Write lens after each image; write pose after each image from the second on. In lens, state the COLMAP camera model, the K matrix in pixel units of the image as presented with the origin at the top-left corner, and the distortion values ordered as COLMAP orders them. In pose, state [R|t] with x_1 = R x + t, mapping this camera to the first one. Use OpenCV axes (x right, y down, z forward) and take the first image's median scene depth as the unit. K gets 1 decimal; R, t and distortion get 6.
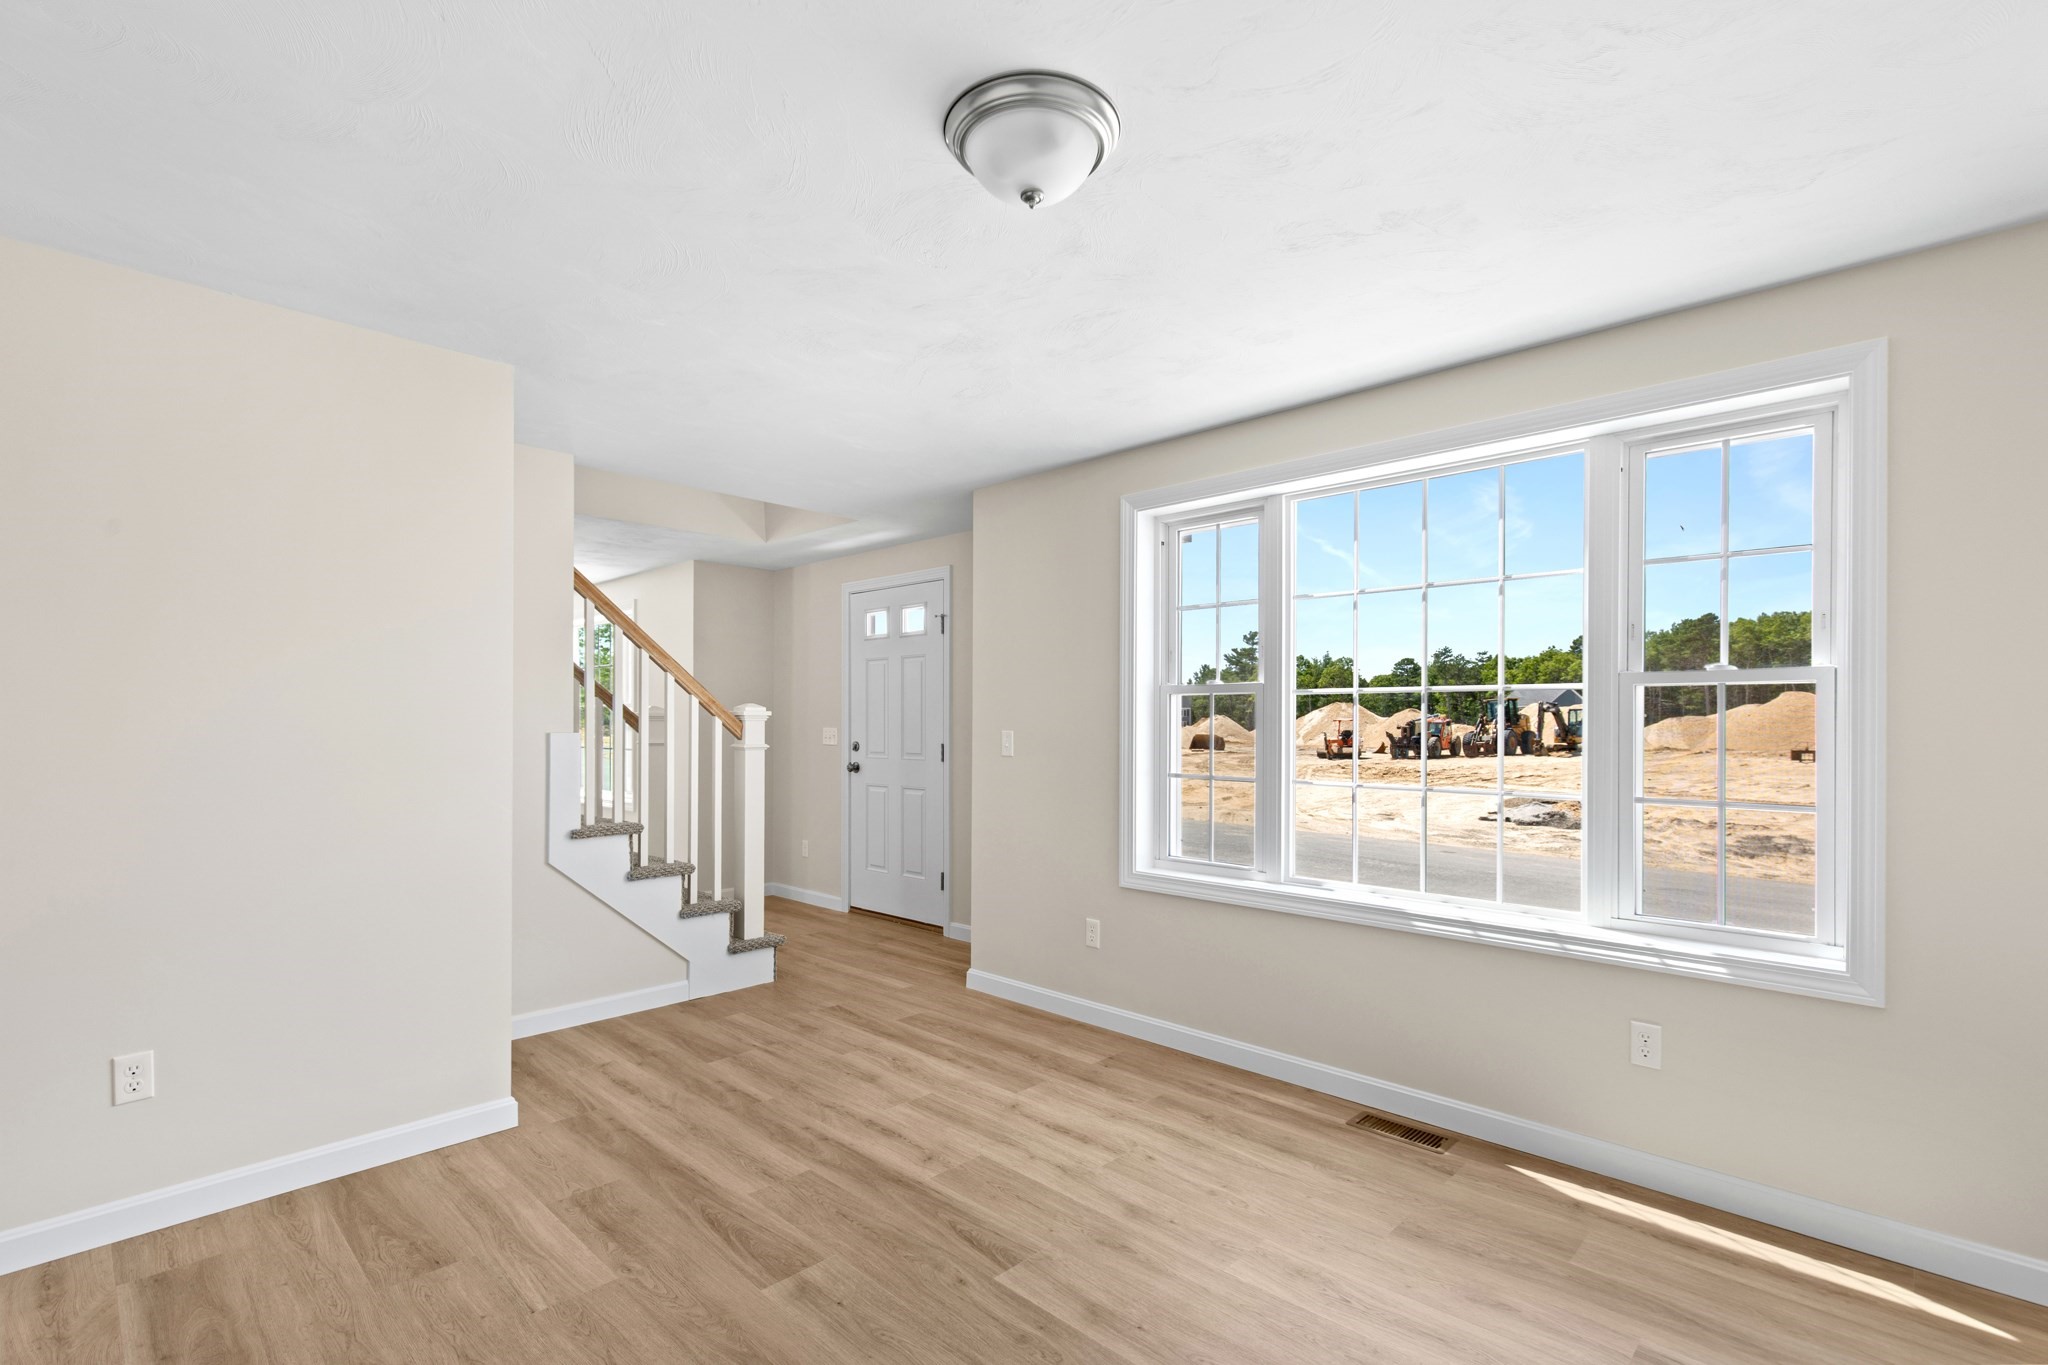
lens RADIAL K [[936.5, 0, 1030.1], [0, 936.5, 713.7], [0, 0, 1]] dist [-0.002203, -0.000380]
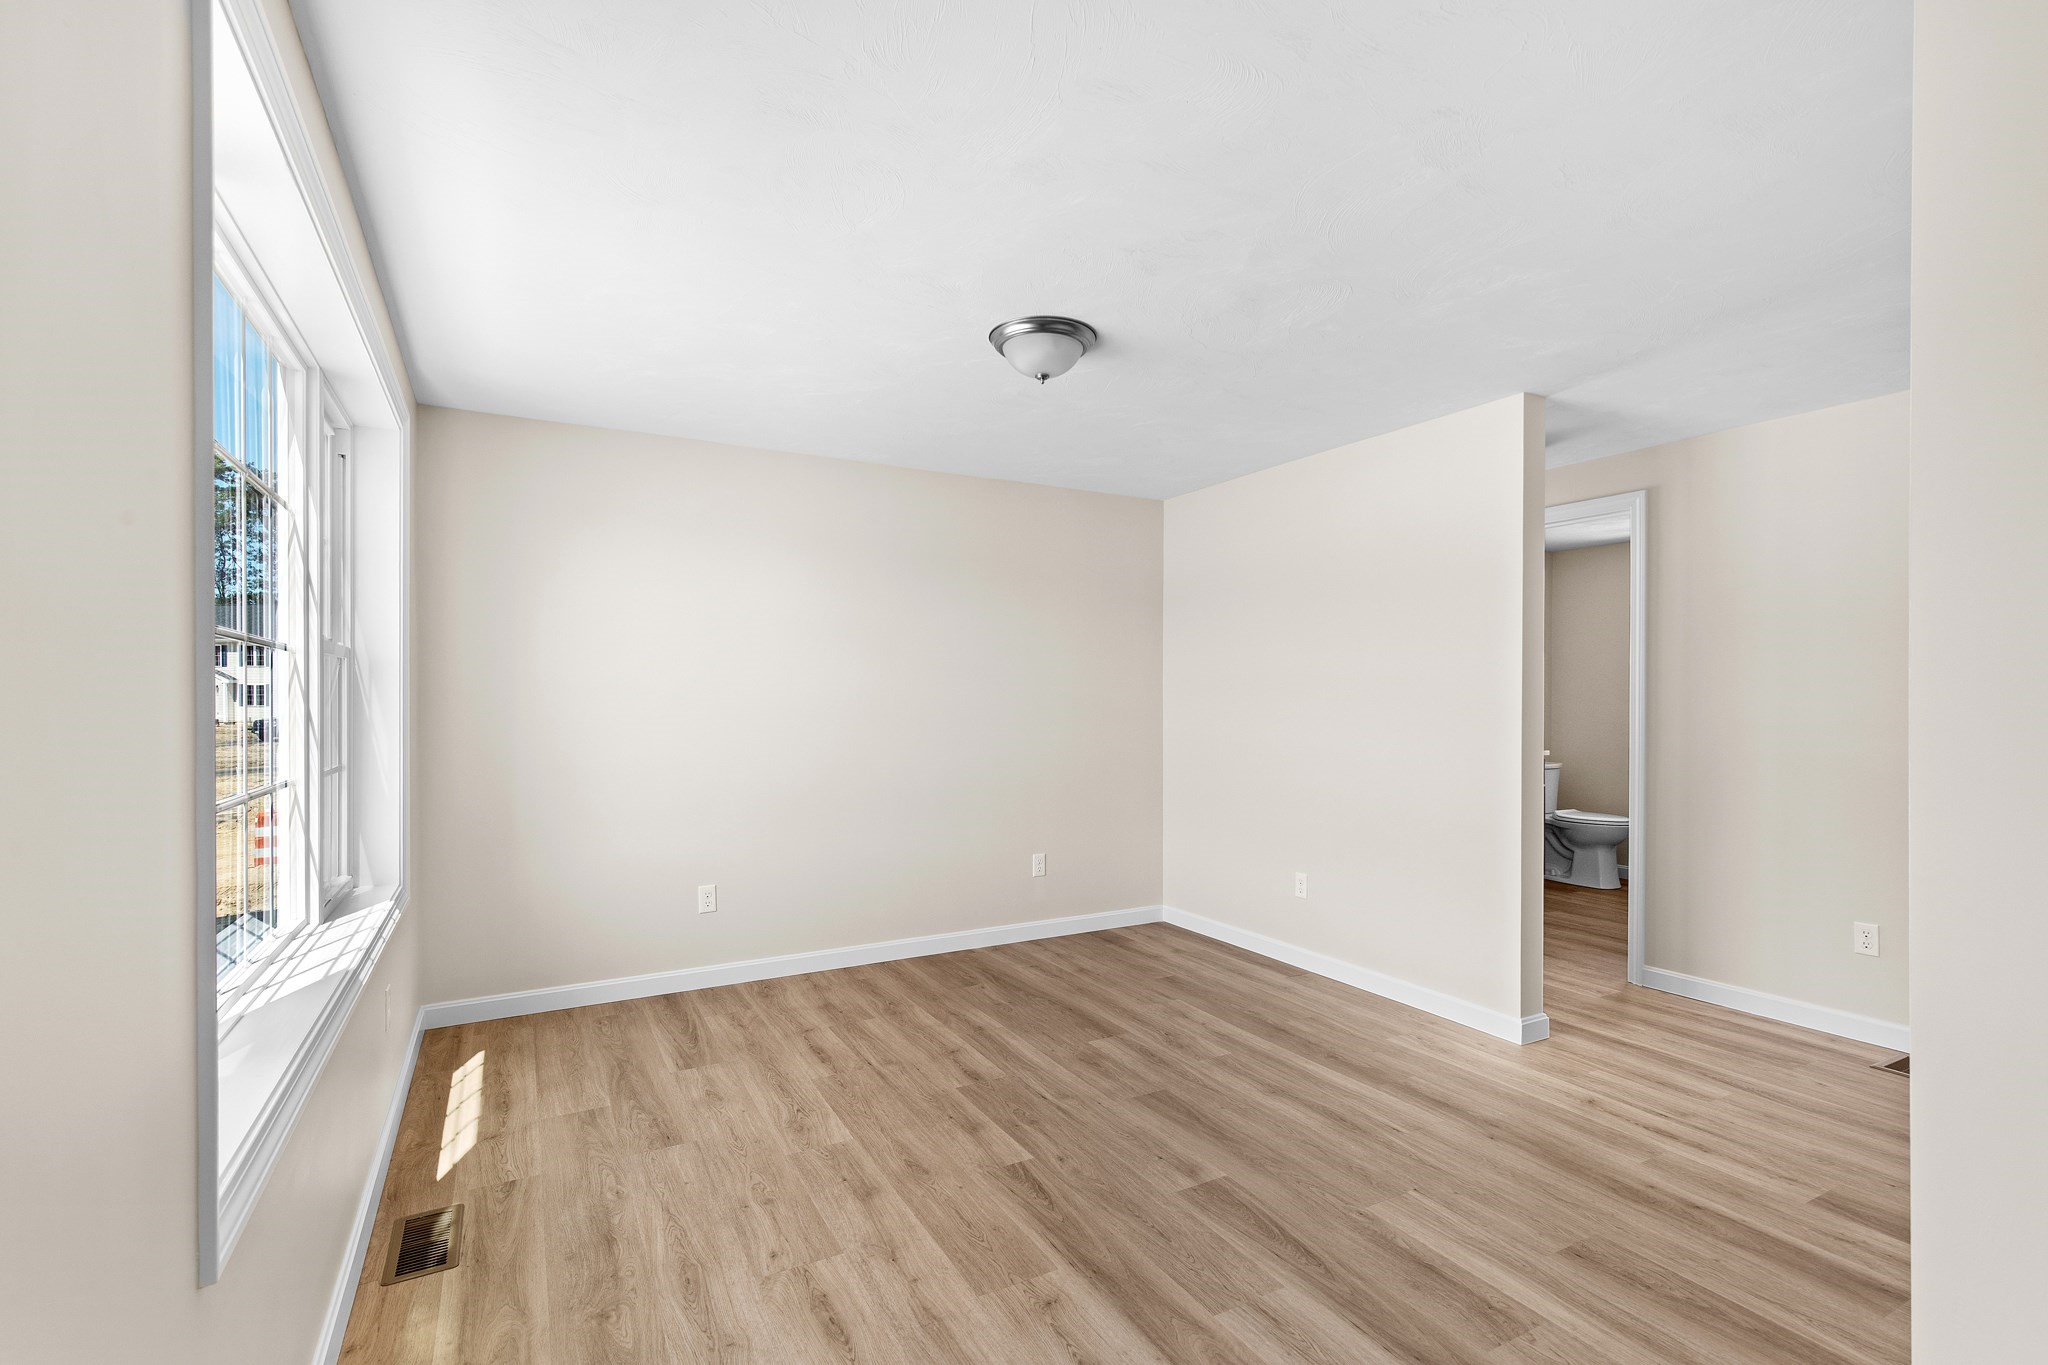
lens RADIAL K [[936.5, 0, 1030.1], [0, 936.5, 713.7], [0, 0, 1]] dist [-0.002203, -0.000380]
pose [[-0.955942, -0.007221, 0.293467, -0.353666], [-0.005932, 0.999968, 0.005284, 0.024234], [-0.293496, 0.003311, -0.955955, 1.985851]]
